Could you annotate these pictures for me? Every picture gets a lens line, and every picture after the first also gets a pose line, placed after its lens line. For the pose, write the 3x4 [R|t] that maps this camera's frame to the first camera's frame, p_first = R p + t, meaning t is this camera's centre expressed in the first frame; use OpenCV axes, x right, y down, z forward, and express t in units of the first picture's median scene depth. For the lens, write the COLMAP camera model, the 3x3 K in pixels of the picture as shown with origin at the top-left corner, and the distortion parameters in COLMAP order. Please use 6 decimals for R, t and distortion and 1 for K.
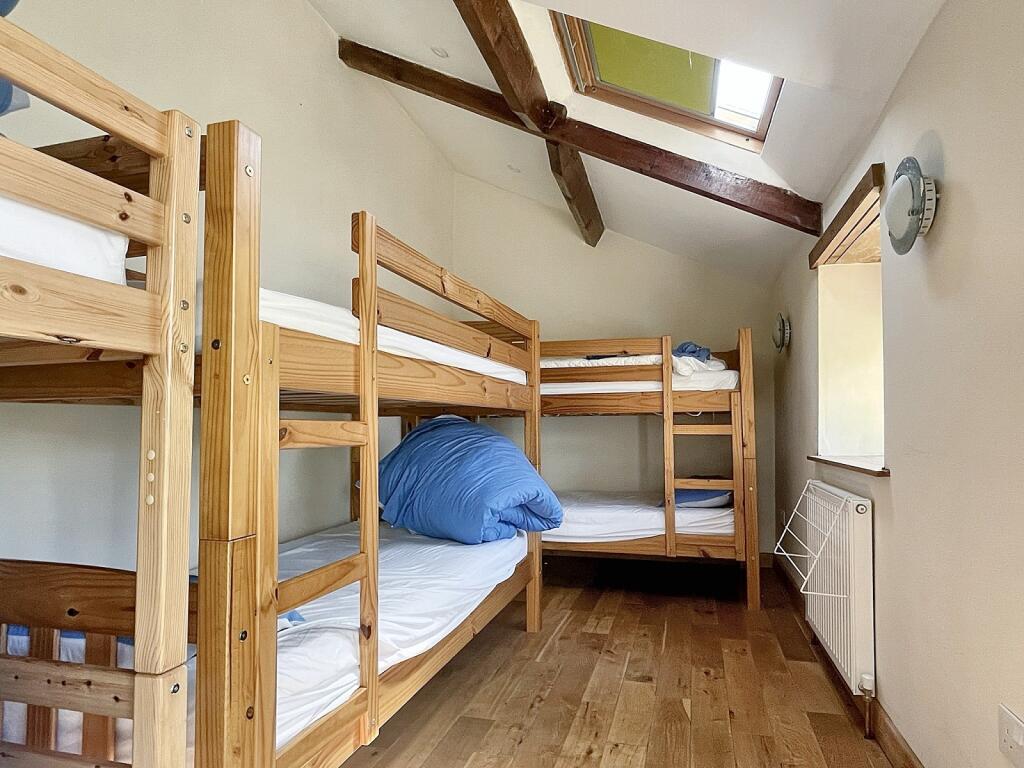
lens RADIAL K [[598.9, 0, 515.1], [0, 598.9, 389.3], [0, 0, 1]] dist [-0.001388, 0.000201]
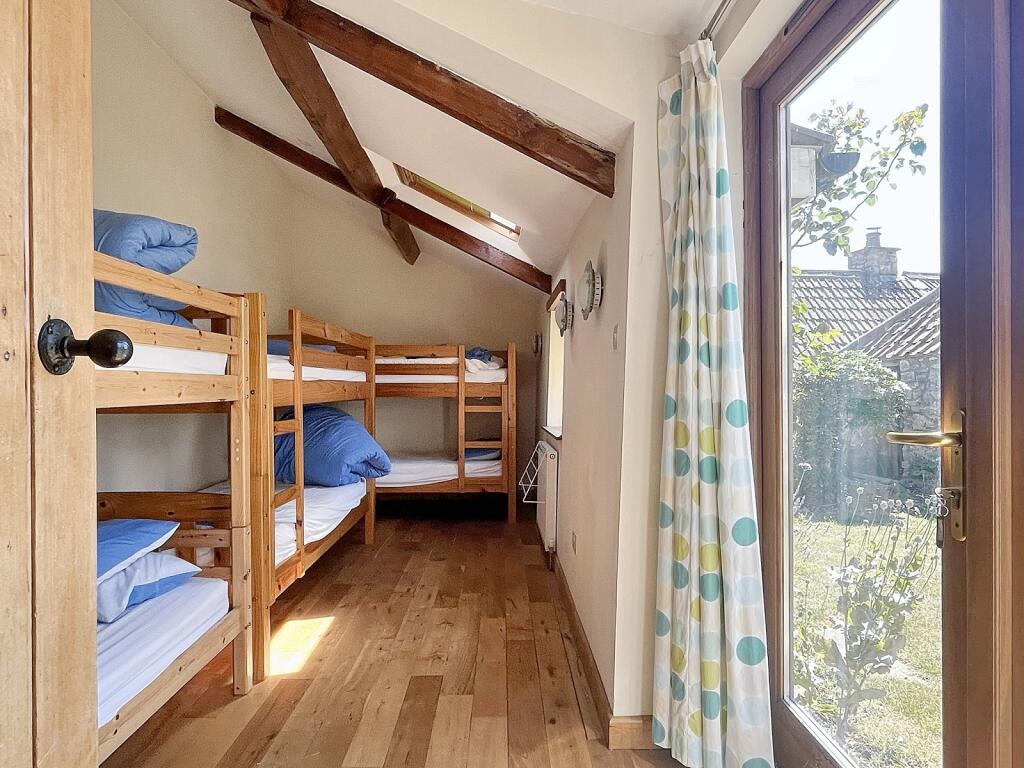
lens RADIAL K [[598.9, 0, 515.1], [0, 598.9, 389.3], [0, 0, 1]] dist [-0.001388, 0.000201]
pose [[0.952048, 0.004278, 0.305918, -0.082558], [-0.024362, 0.997787, 0.061863, -0.086857], [-0.304976, -0.066350, 0.950046, -0.513800]]
